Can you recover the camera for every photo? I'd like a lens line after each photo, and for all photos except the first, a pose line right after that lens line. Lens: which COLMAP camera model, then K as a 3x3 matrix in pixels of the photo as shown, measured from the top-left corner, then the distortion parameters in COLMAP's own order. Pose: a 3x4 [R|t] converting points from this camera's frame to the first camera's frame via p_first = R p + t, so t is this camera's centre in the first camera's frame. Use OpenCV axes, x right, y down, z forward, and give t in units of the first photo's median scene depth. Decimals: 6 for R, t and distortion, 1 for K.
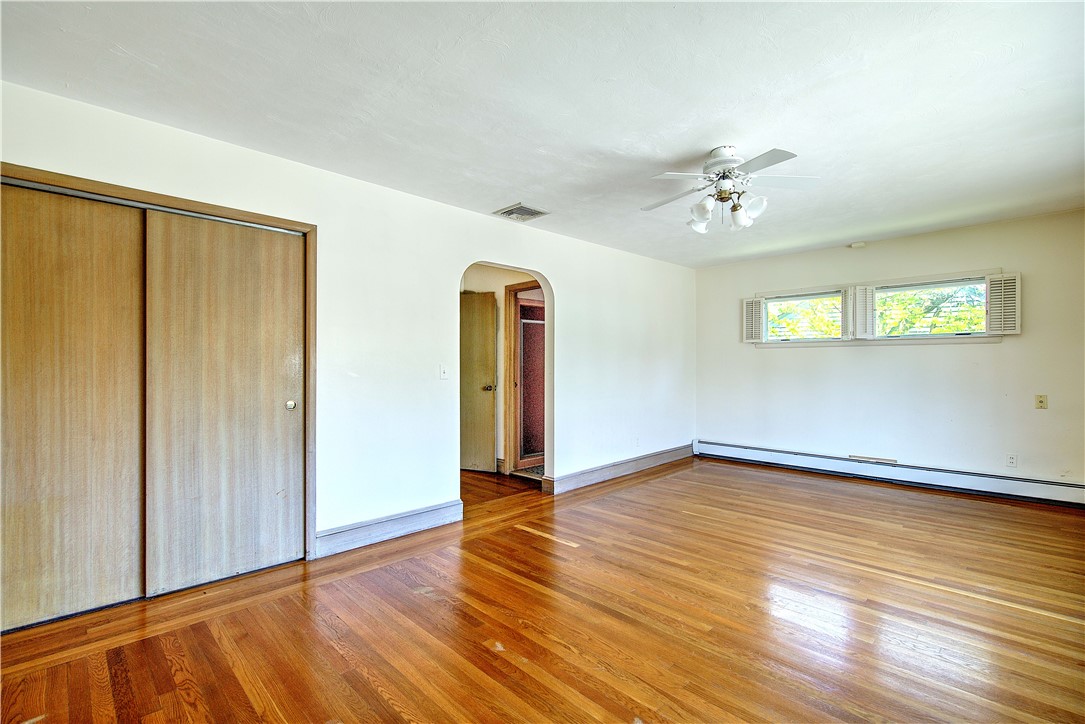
lens RADIAL K [[485.3, 0, 550.8], [0, 485.3, 366.7], [0, 0, 1]] dist [0.002466, -0.001199]
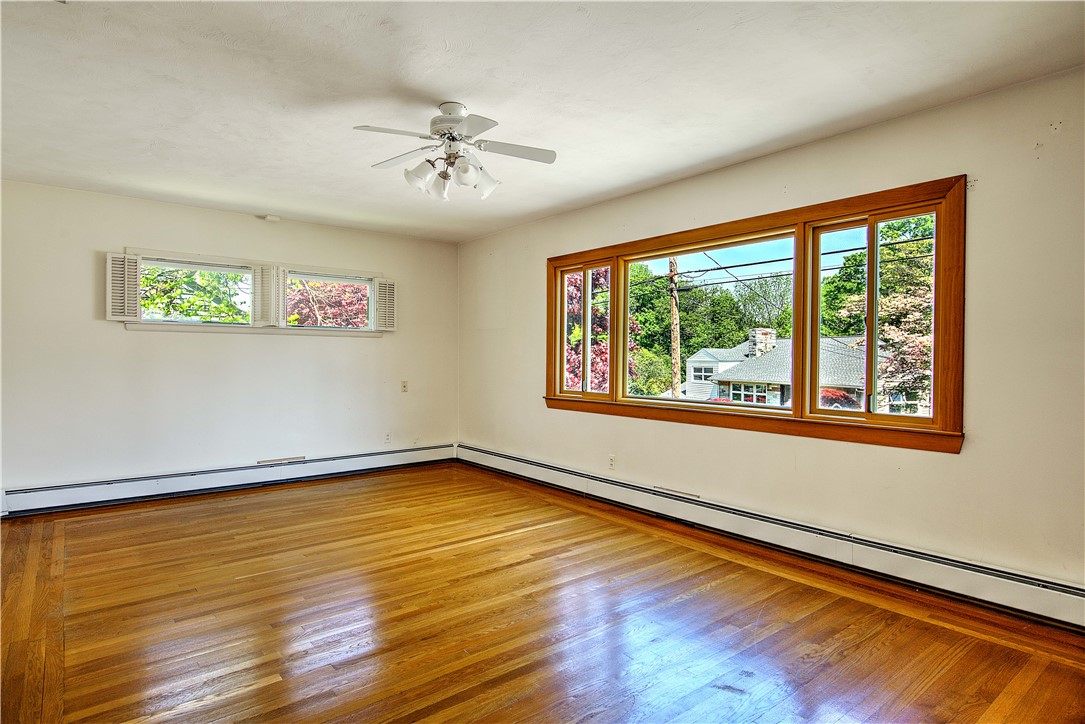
lens RADIAL K [[588.8, 0, 546.2], [0, 588.8, 364.2], [0, 0, 1]] dist [0.002832, 0.000519]
pose [[0.101103, -0.008334, 0.994841, -0.476015], [-0.002563, 0.999959, 0.008637, 0.001387], [-0.994873, -0.003423, 0.101077, 0.507588]]
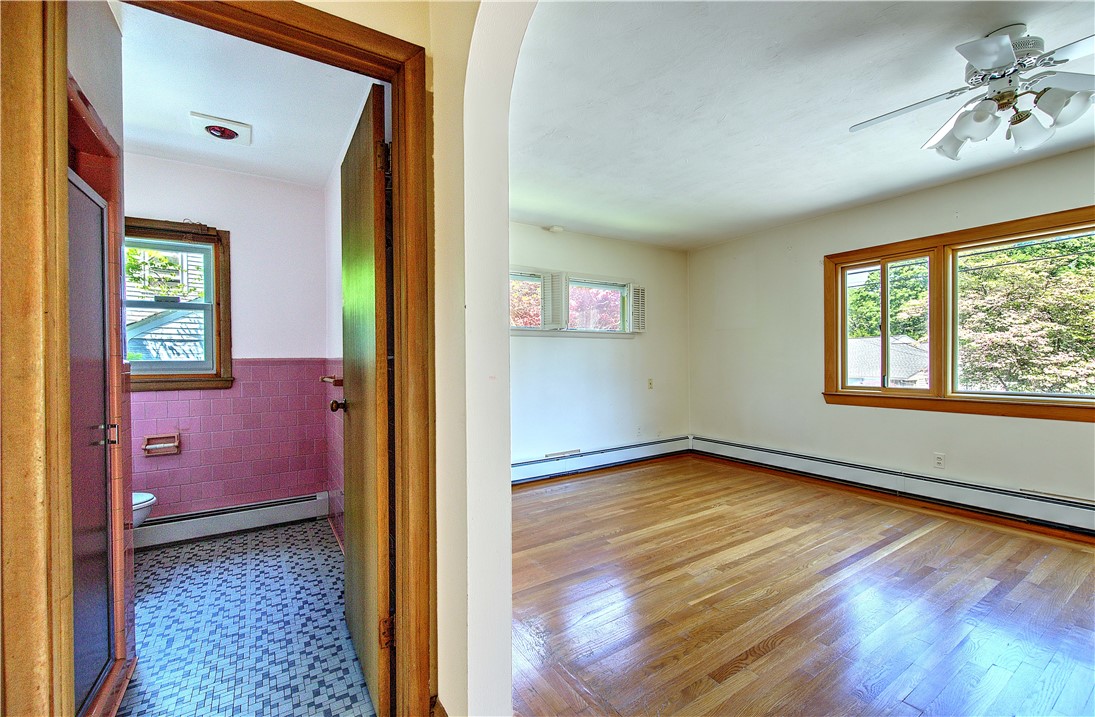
lens RADIAL K [[453.4, 0, 553.3], [0, 453.4, 360.9], [0, 0, 1]] dist [0.002883, 0.000082]
pose [[0.206142, -0.001428, 0.978521, -0.291560], [0.013952, 0.999902, -0.001480, 0.007344], [-0.978423, 0.013958, 0.206142, 1.048495]]
